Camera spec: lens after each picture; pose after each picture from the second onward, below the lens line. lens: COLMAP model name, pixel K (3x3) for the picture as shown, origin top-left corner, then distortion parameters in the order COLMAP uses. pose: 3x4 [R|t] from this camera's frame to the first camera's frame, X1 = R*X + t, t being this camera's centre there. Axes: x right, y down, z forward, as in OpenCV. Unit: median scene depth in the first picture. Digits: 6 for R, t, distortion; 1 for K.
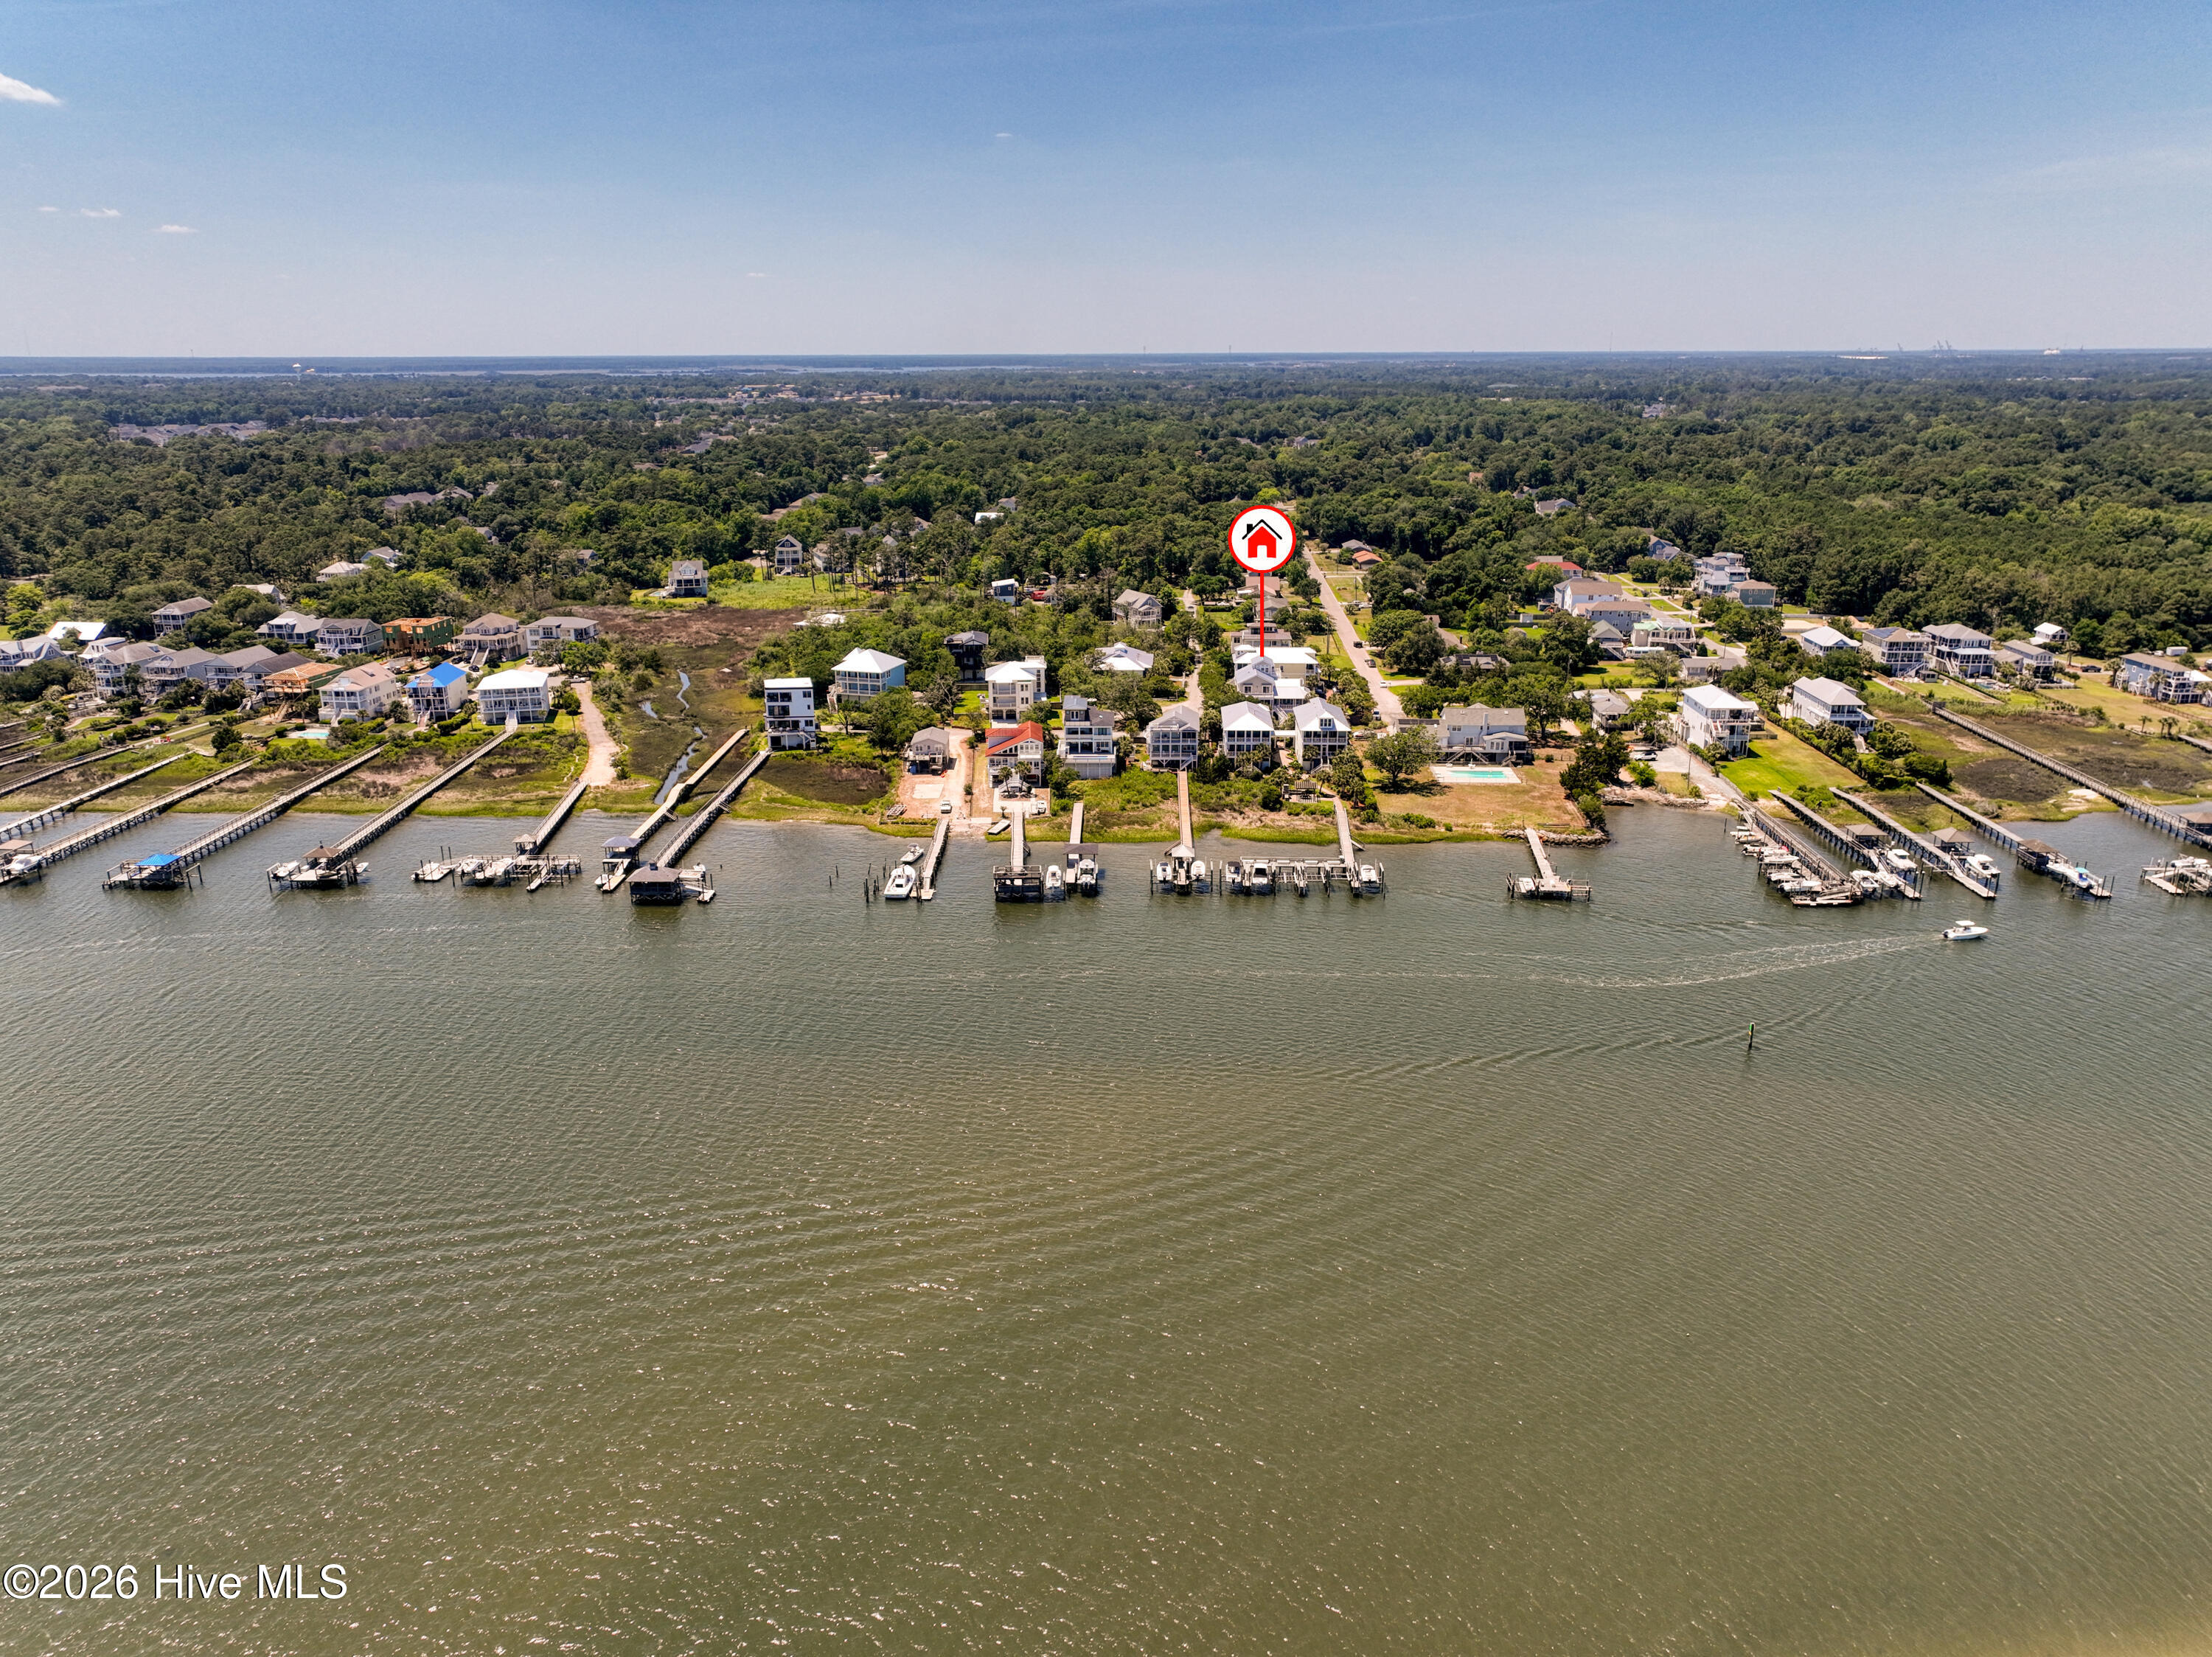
lens RADIAL K [[1555.0, 0, 1101.7], [0, 1555.0, 828.0], [0, 0, 1]] dist [-0.000657, 0.020186]
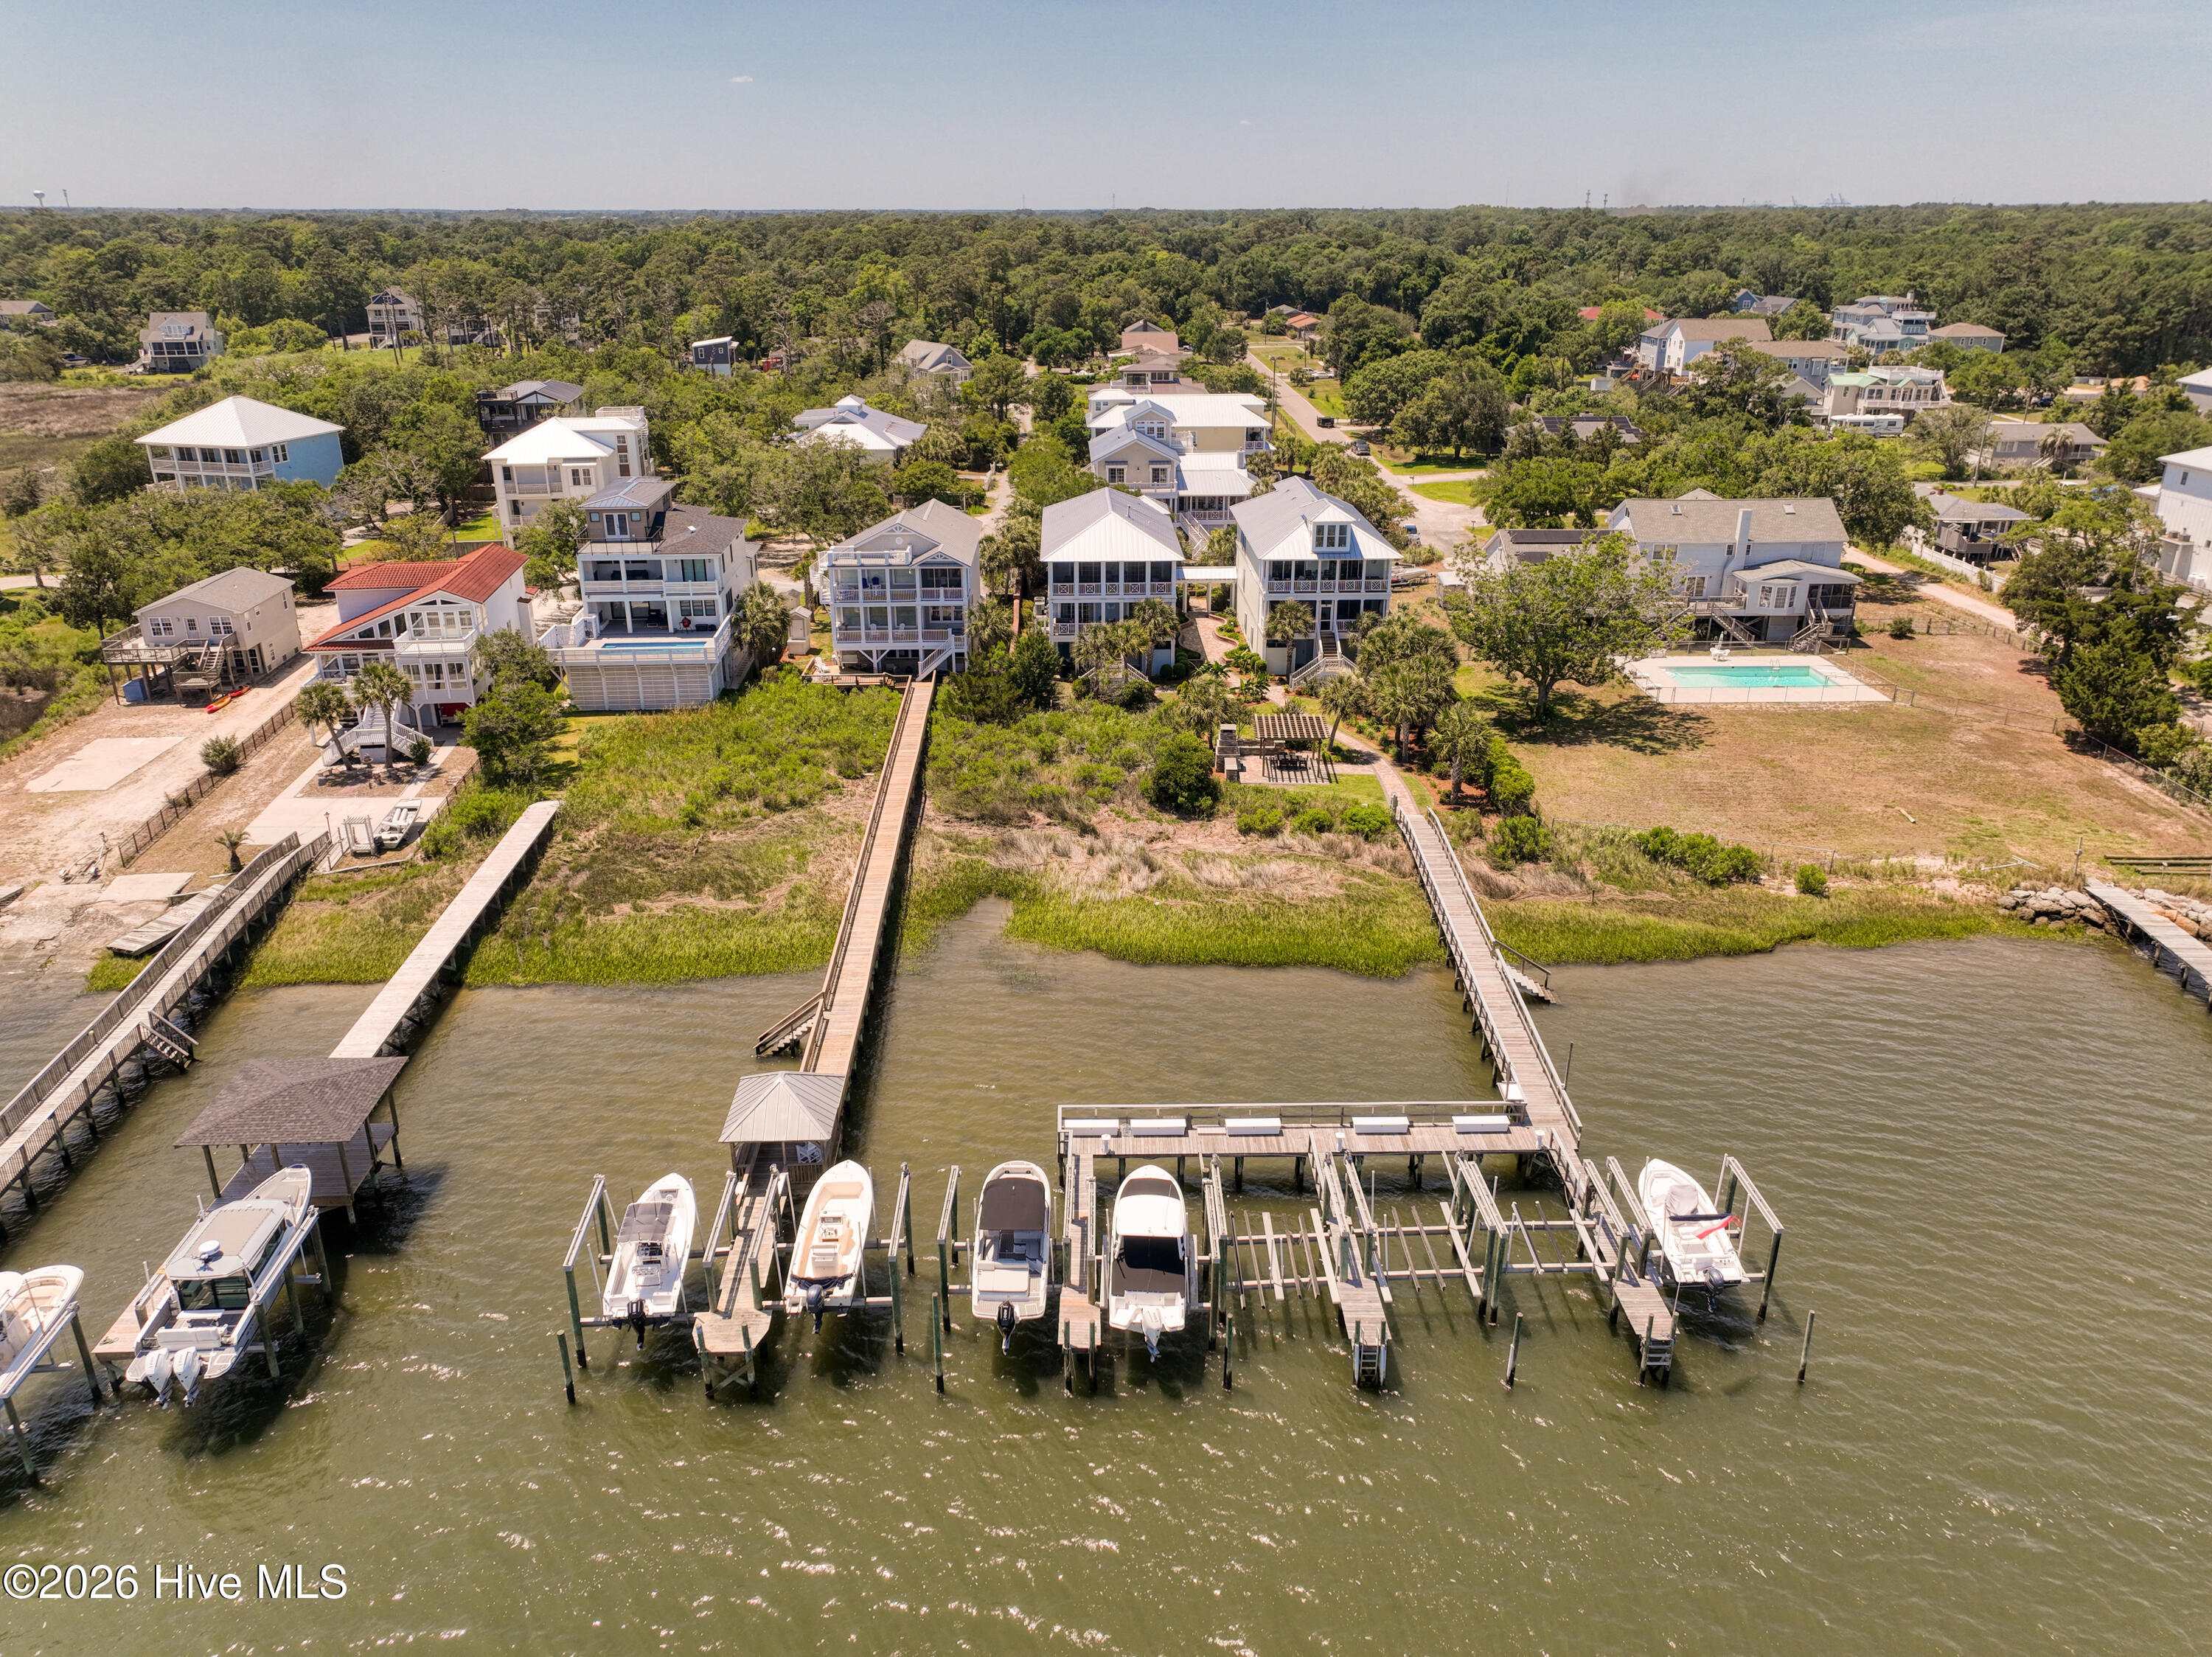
lens RADIAL K [[1555.0, 0, 1108.3], [0, 1555.0, 831.9], [0, 0, 1]] dist [-0.000657, 0.020186]
pose [[0.997193, -0.024708, 0.070676, 0.067846], [0.018813, 0.996382, 0.082884, -0.031387], [-0.072468, -0.081321, 0.994050, 0.650842]]
